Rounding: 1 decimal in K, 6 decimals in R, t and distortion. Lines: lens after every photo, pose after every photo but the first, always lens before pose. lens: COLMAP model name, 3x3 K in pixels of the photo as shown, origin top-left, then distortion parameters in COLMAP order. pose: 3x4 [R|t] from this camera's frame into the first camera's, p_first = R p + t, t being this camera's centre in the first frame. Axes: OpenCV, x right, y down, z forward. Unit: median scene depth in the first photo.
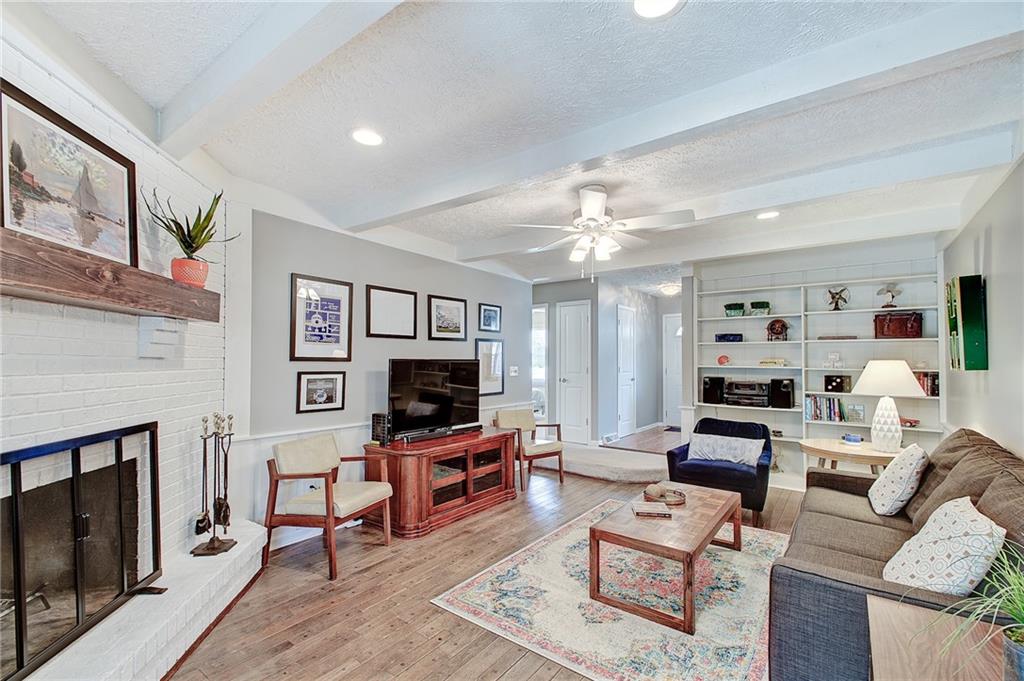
lens RADIAL K [[442.6, 0, 515.9], [0, 442.6, 358.0], [0, 0, 1]] dist [-0.000267, -0.000182]
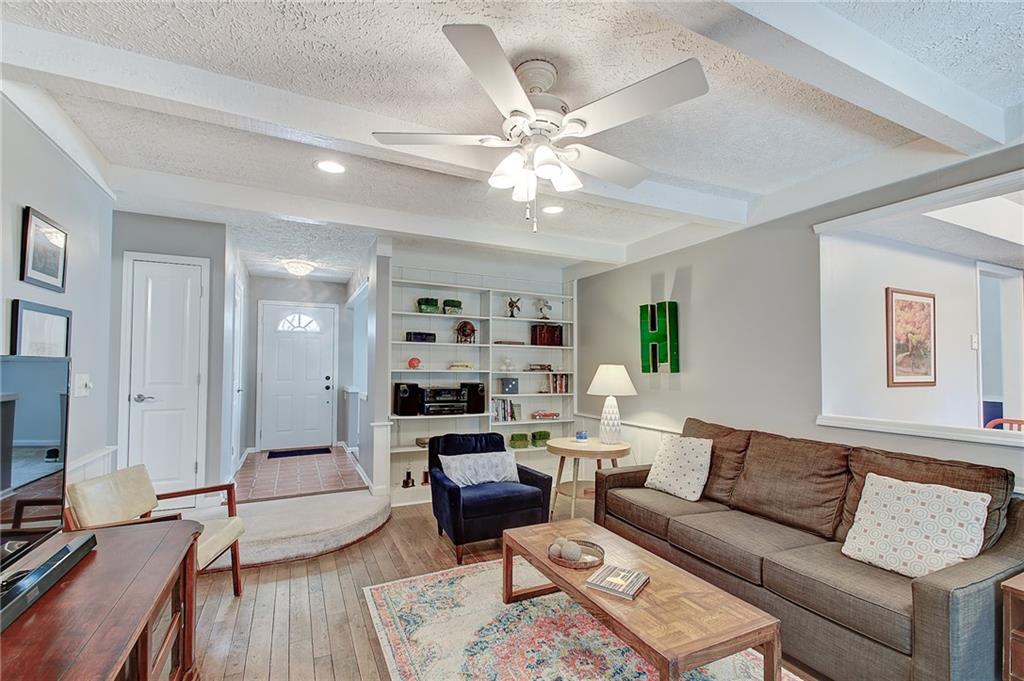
lens RADIAL K [[446.9, 0, 511.3], [0, 446.9, 354.4], [0, 0, 1]] dist [0.001800, -0.000301]
pose [[0.460484, 0.023007, 0.887370, -0.224557], [-0.012391, 0.999733, -0.019490, 0.002613], [-0.887582, -0.002021, 0.460646, 0.467952]]
